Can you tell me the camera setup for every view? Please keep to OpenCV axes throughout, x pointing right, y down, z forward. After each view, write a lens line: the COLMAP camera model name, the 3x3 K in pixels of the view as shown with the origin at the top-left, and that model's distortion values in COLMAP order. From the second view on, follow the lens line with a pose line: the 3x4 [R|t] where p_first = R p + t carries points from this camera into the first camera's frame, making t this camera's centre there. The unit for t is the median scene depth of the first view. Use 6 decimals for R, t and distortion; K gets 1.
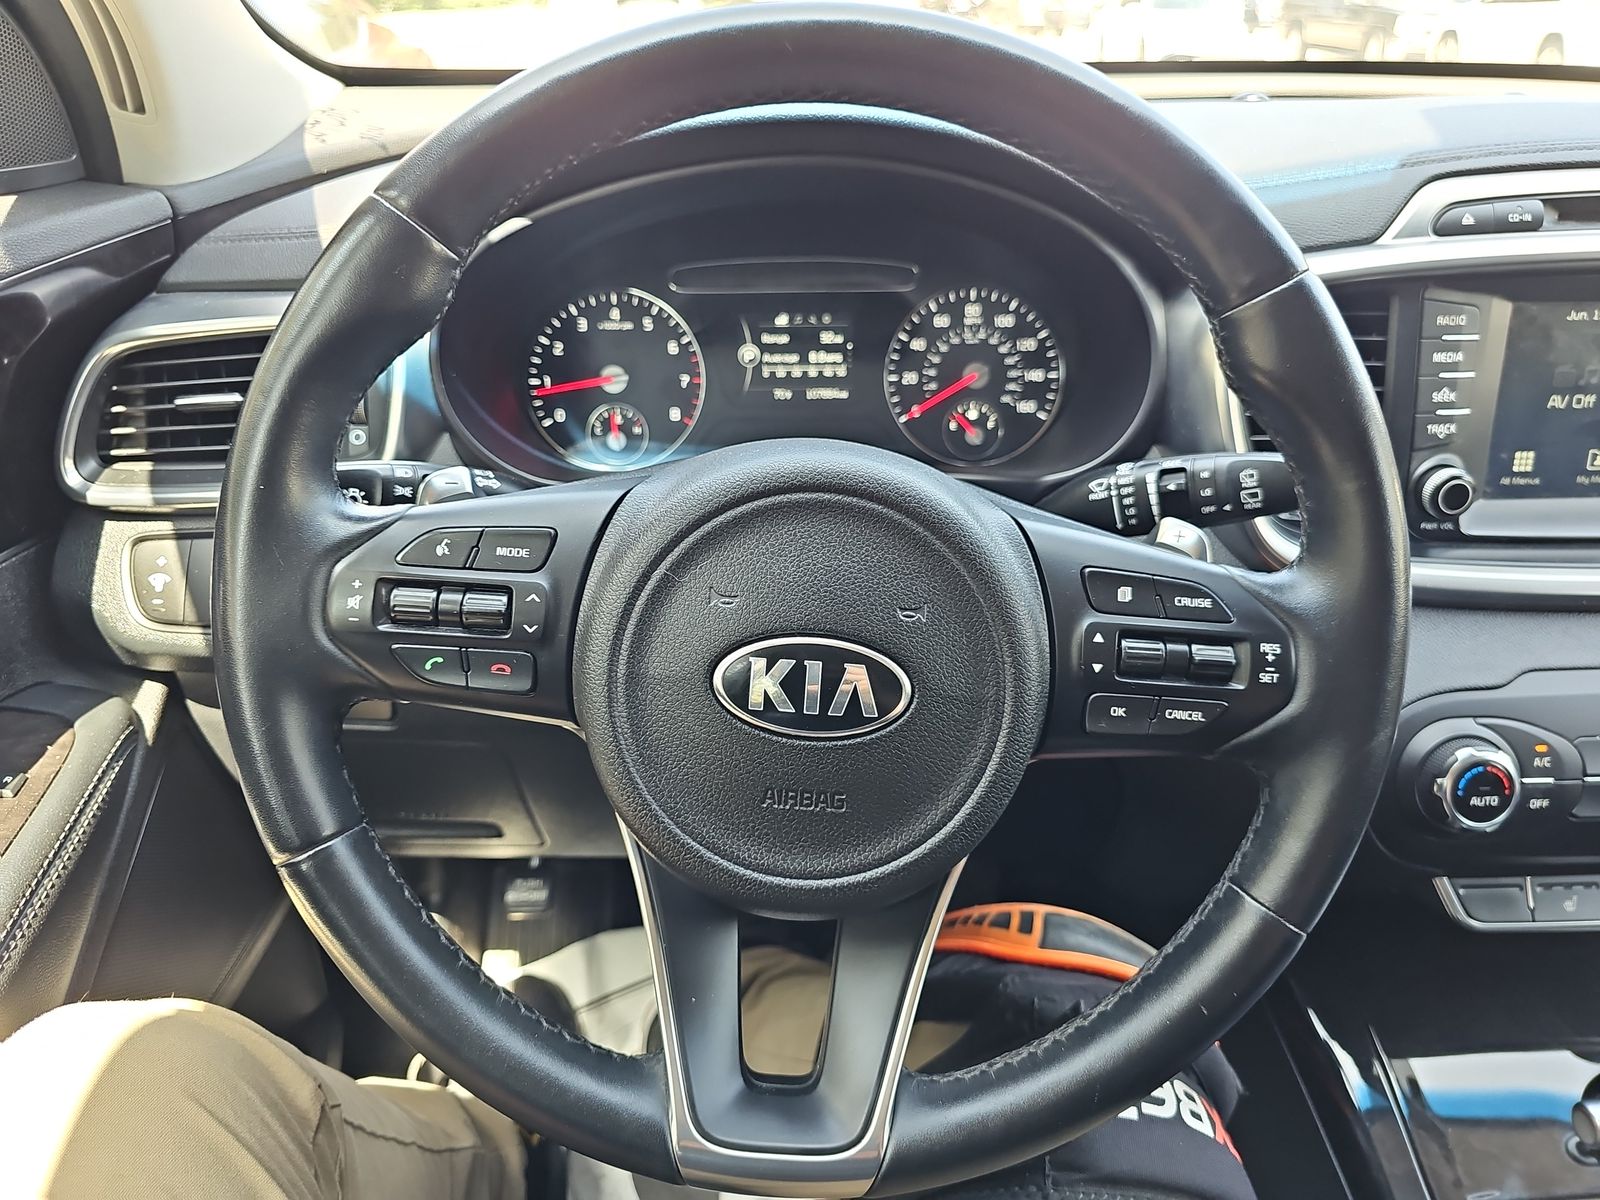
lens RADIAL K [[1086.0, 0, 800.0], [0, 1086.0, 600.0], [0, 0, 1]] dist [0.043856, -0.040141]
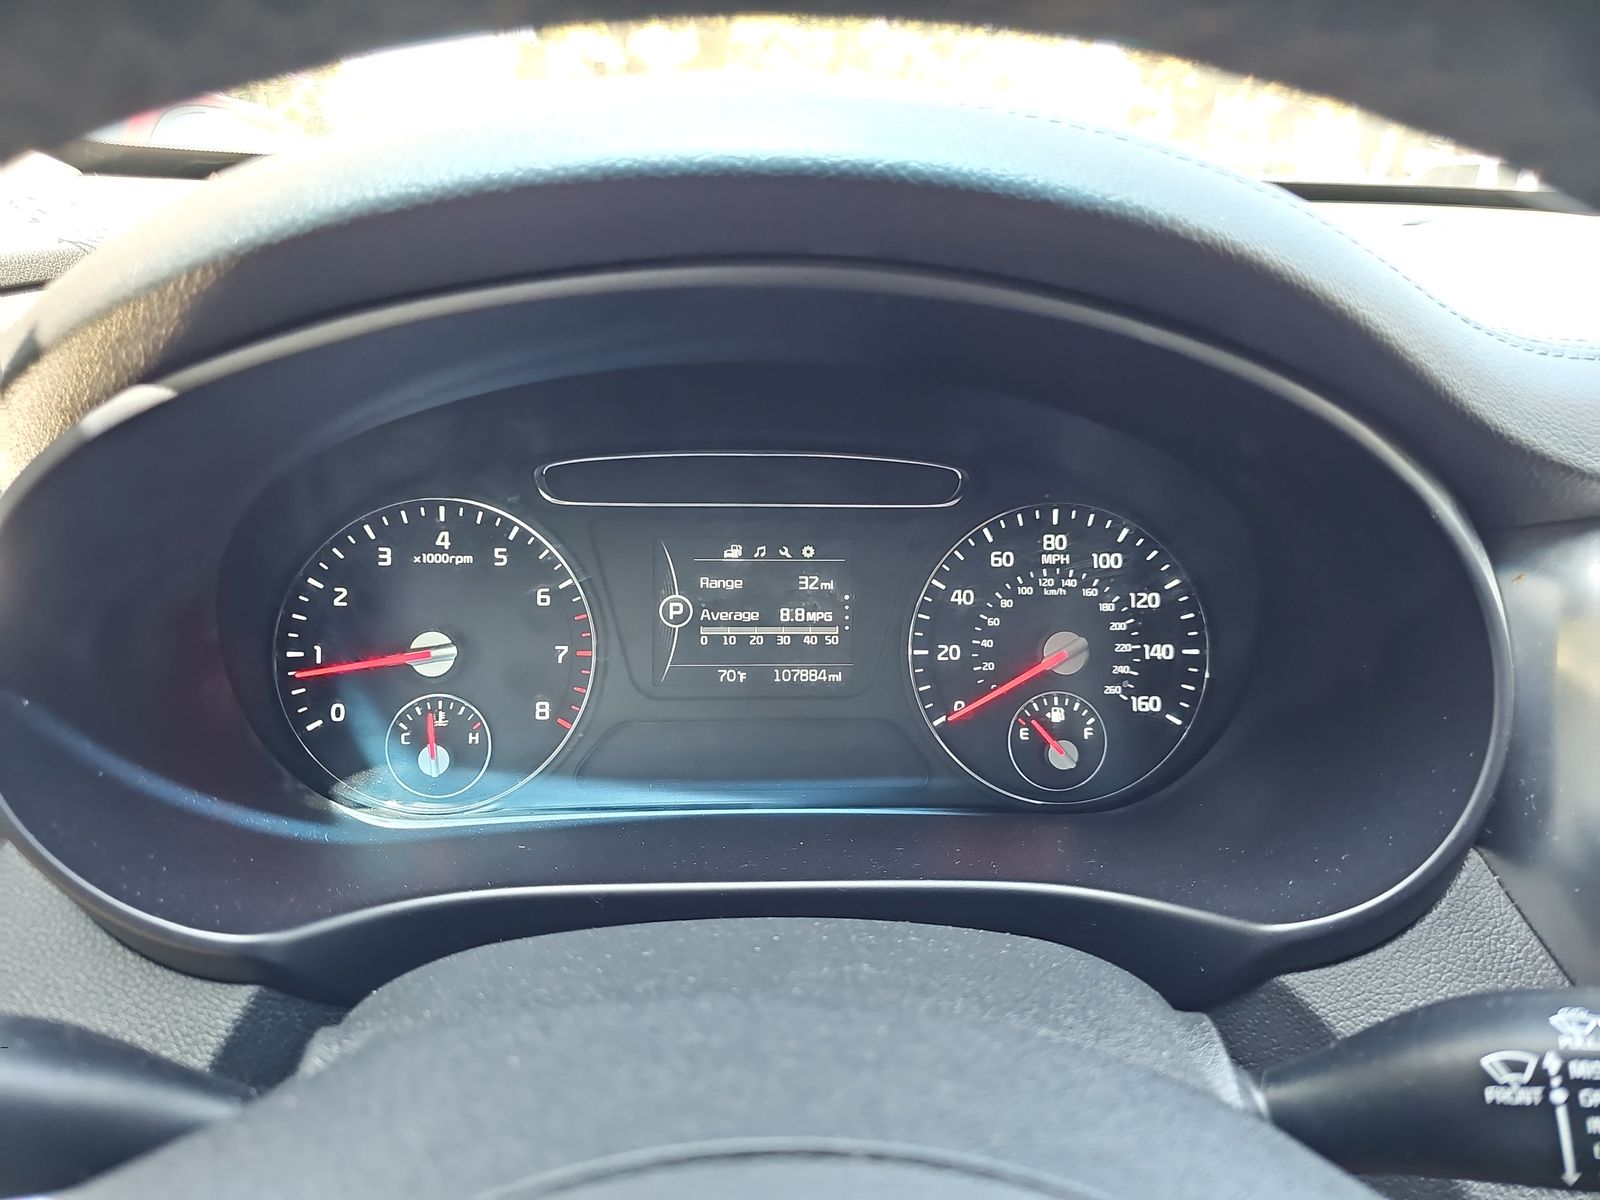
lens RADIAL K [[1071.4, 0, 798.6], [0, 1071.4, 613.8], [0, 0, 1]] dist [0.030686, -0.036062]
pose [[0.999229, 0.013102, 0.037016, -0.001950], [-0.008848, 0.993575, -0.112831, -0.159424], [-0.038257, 0.112417, 0.992924, 0.428584]]
